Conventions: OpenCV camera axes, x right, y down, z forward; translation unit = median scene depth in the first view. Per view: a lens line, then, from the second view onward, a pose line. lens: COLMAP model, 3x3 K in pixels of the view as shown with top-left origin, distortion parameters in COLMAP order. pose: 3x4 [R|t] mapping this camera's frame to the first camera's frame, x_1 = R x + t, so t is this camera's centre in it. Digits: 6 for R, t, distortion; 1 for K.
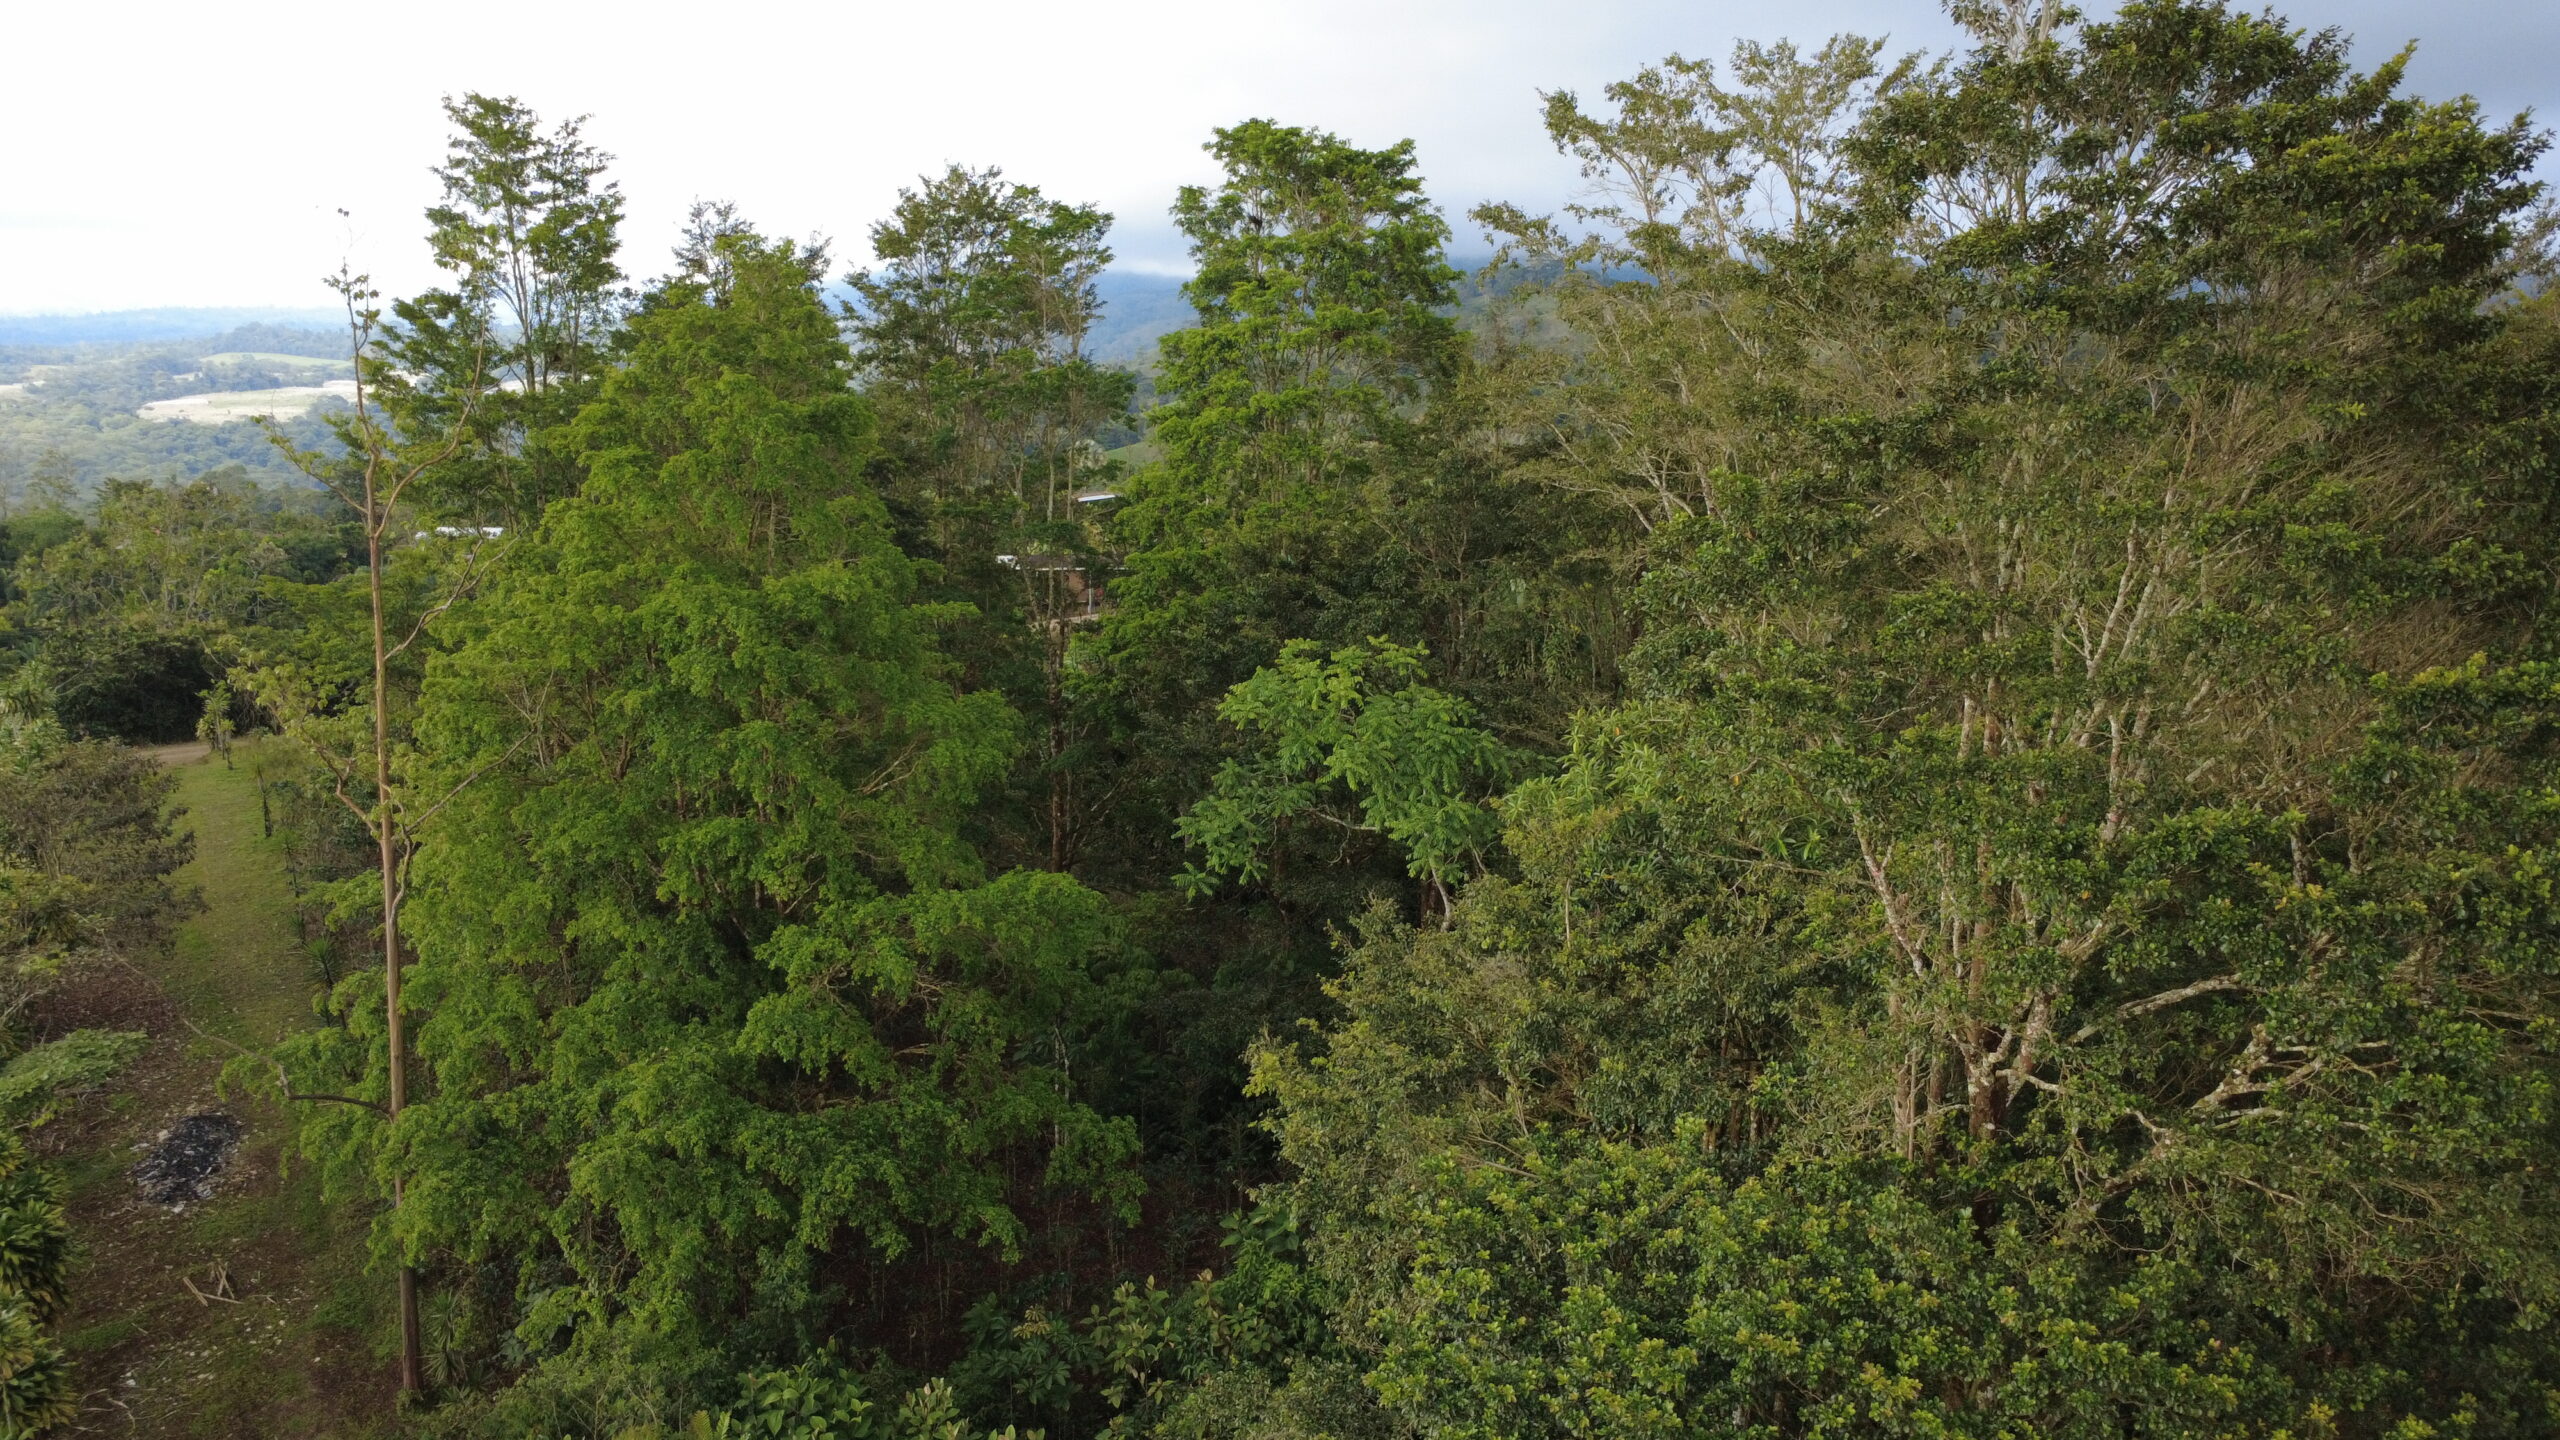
lens RADIAL K [[1827.6, 0, 1284.7], [0, 1827.6, 724.2], [0, 0, 1]] dist [0.003338, -0.006330]
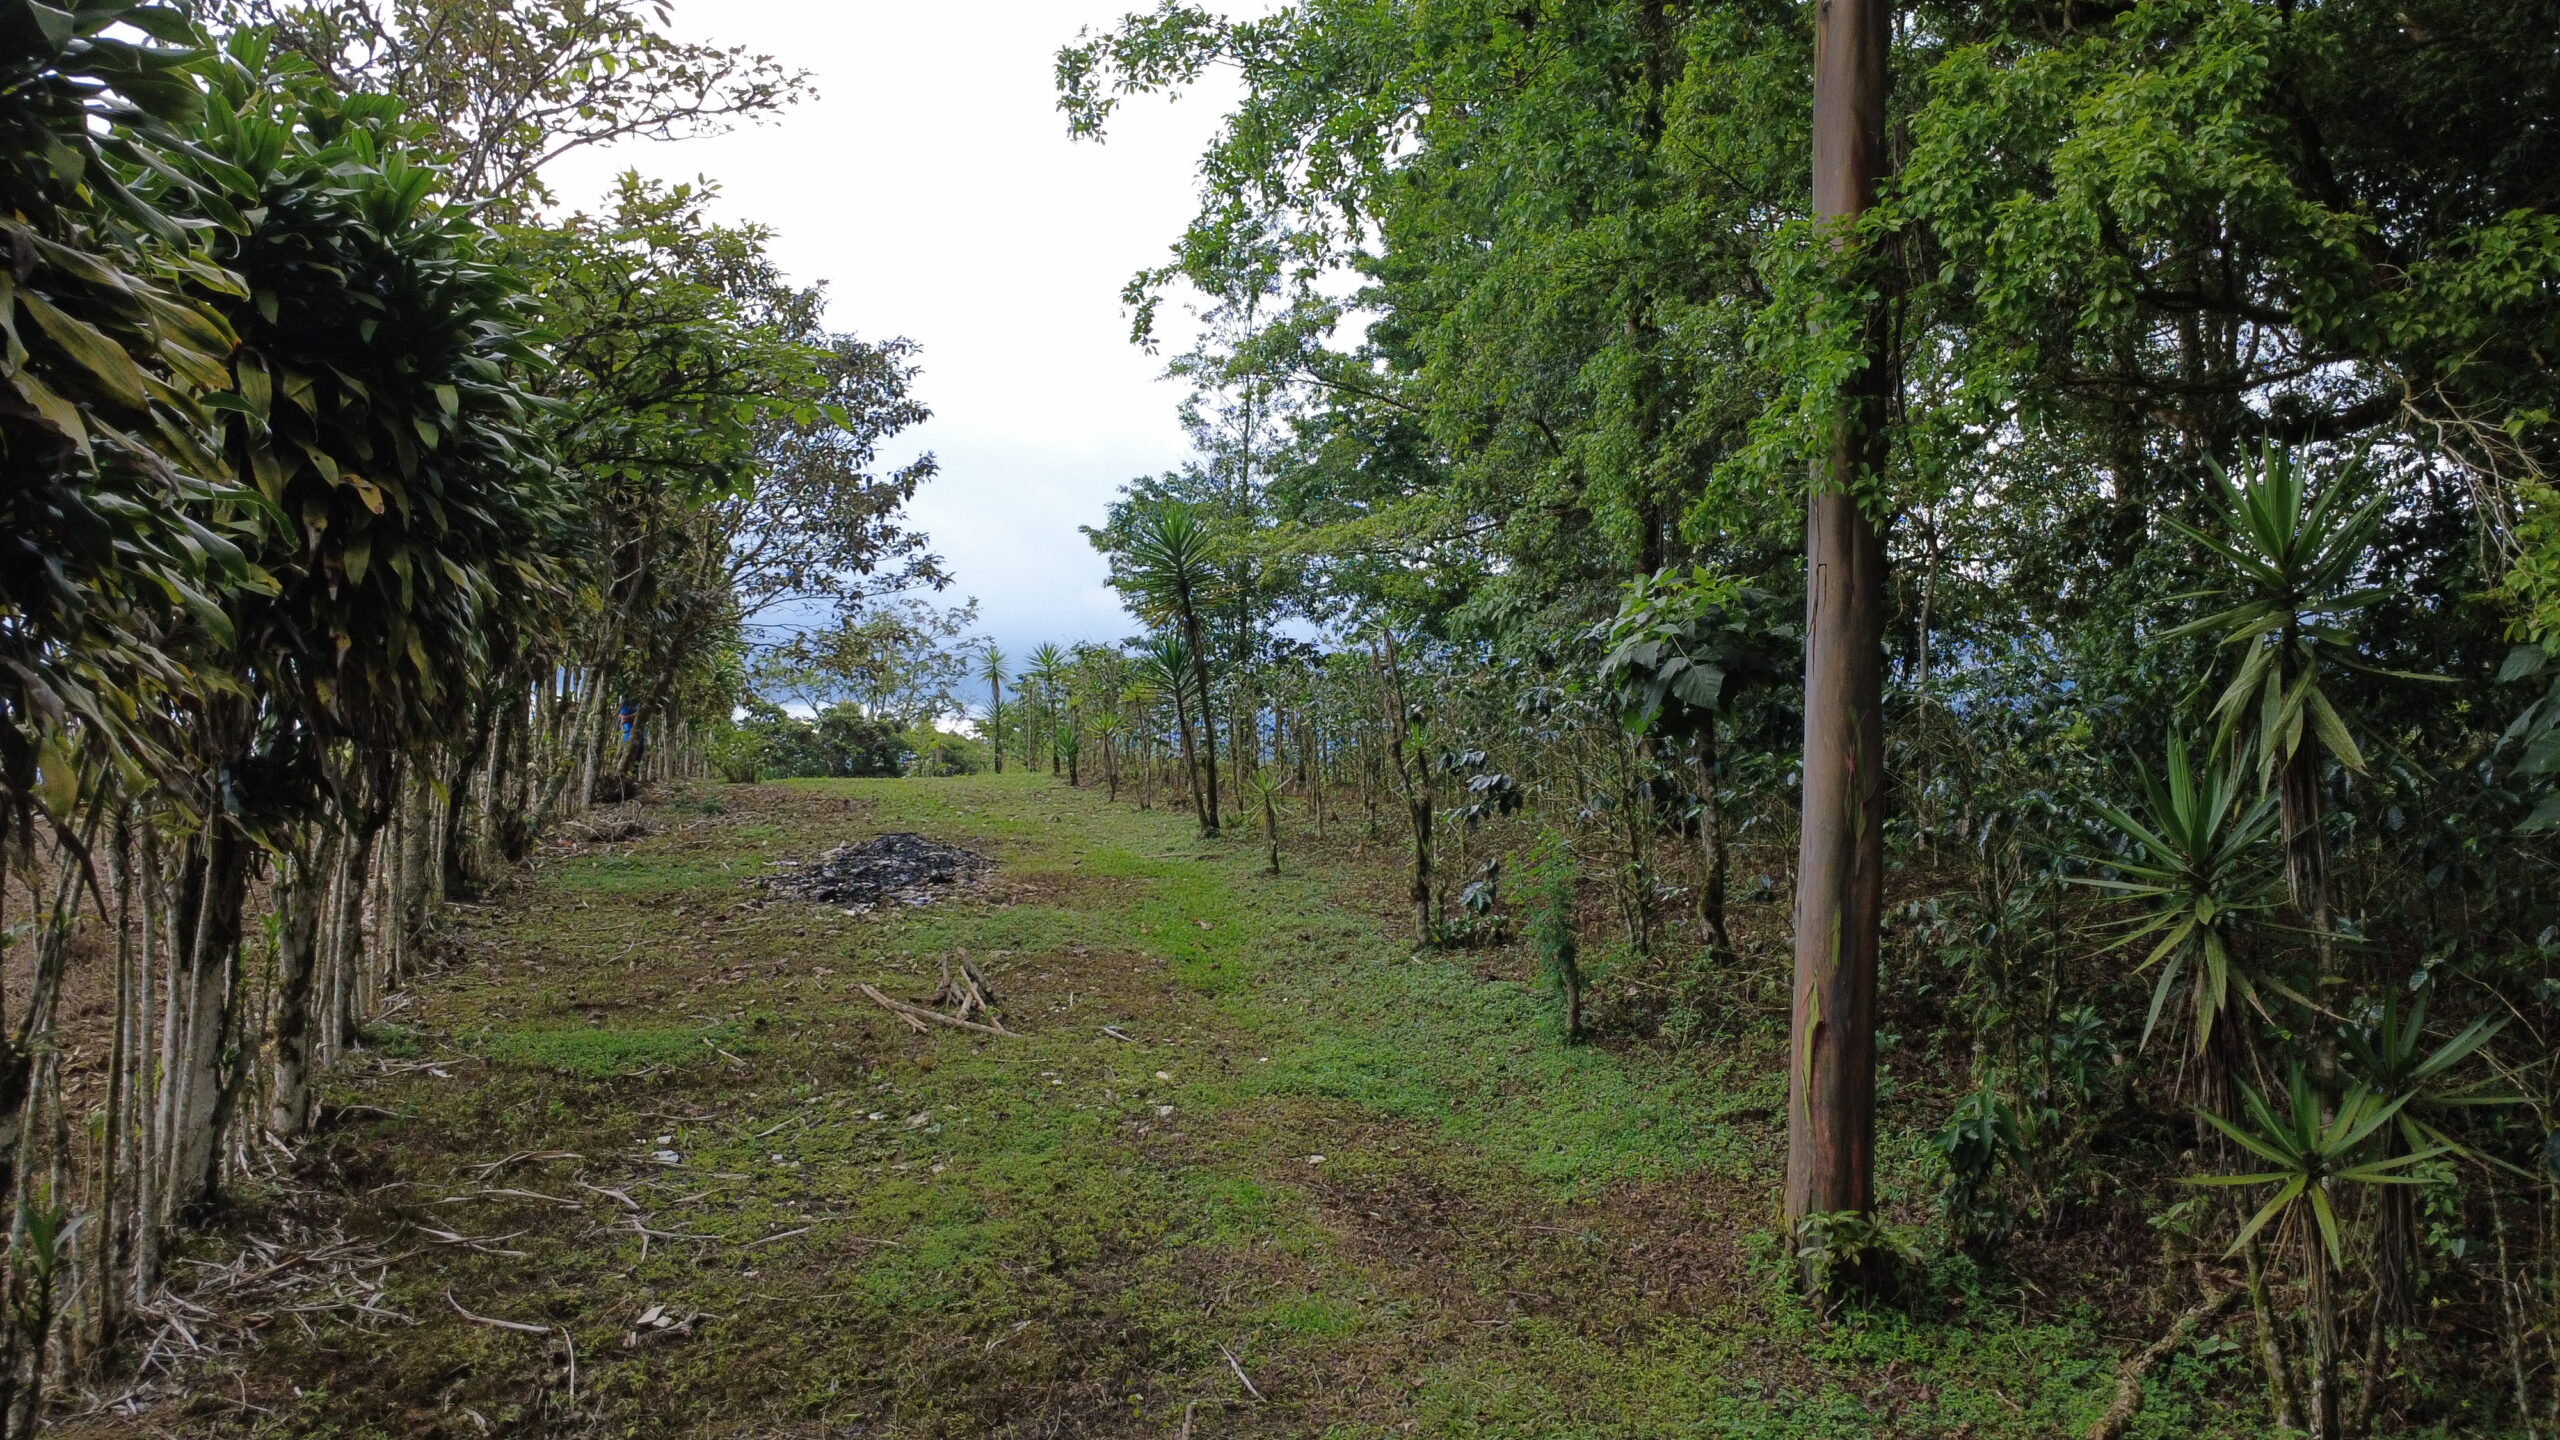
lens RADIAL K [[1827.6, 0, 1279.8], [0, 1827.6, 713.3], [0, 0, 1]] dist [0.003338, -0.006330]
pose [[0.950032, -0.021097, -0.311438, -0.489704], [-0.055256, 0.970592, -0.234304, 0.373945], [0.307223, 0.239805, 0.920928, 0.812051]]
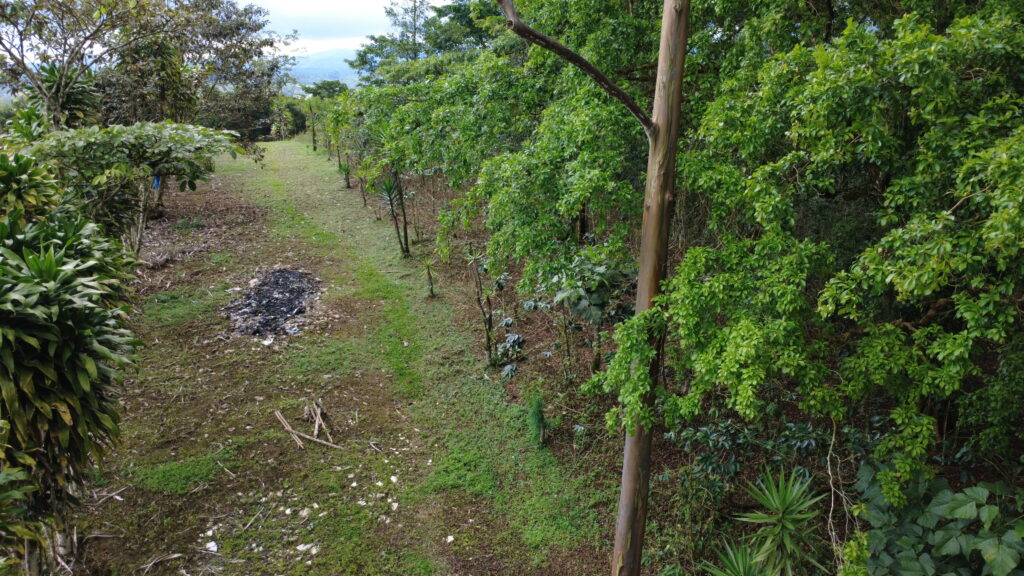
lens RADIAL K [[731.0, 0, 512.9], [0, 731.0, 286.4], [0, 0, 1]] dist [0.003338, -0.006330]
pose [[0.977689, 0.053998, -0.202996, -0.487791], [-0.040098, 0.996600, 0.071977, 0.246071], [0.206193, -0.062231, 0.976531, 0.790705]]
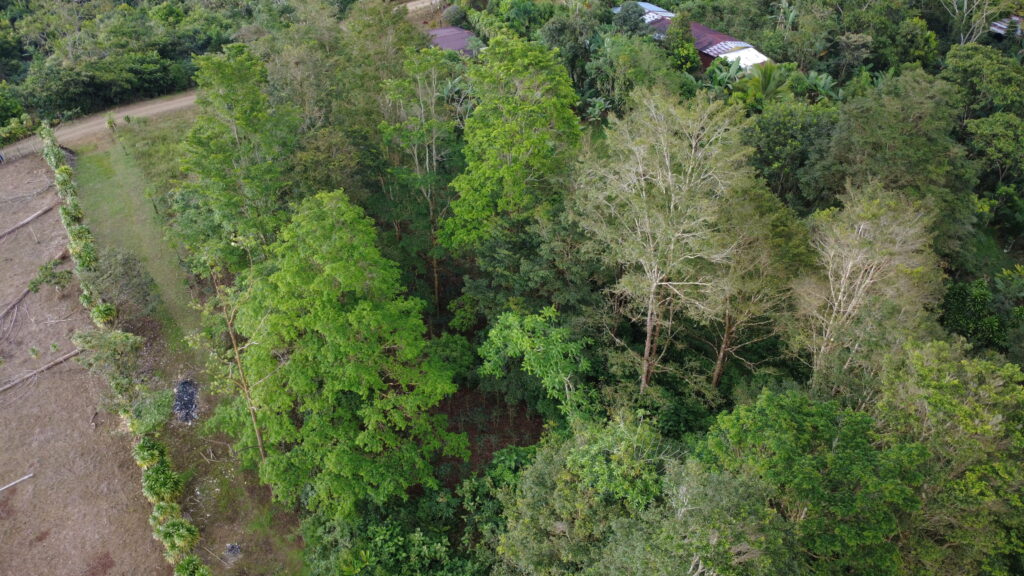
lens RADIAL K [[731.0, 0, 506.6], [0, 731.0, 291.5], [0, 0, 1]] dist [0.003338, -0.006330]
pose [[0.999866, 0.003337, -0.016038, 0.015163], [0.004659, 0.880694, 0.473663, -0.729916], [0.015705, -0.473674, 0.880560, -0.104274]]
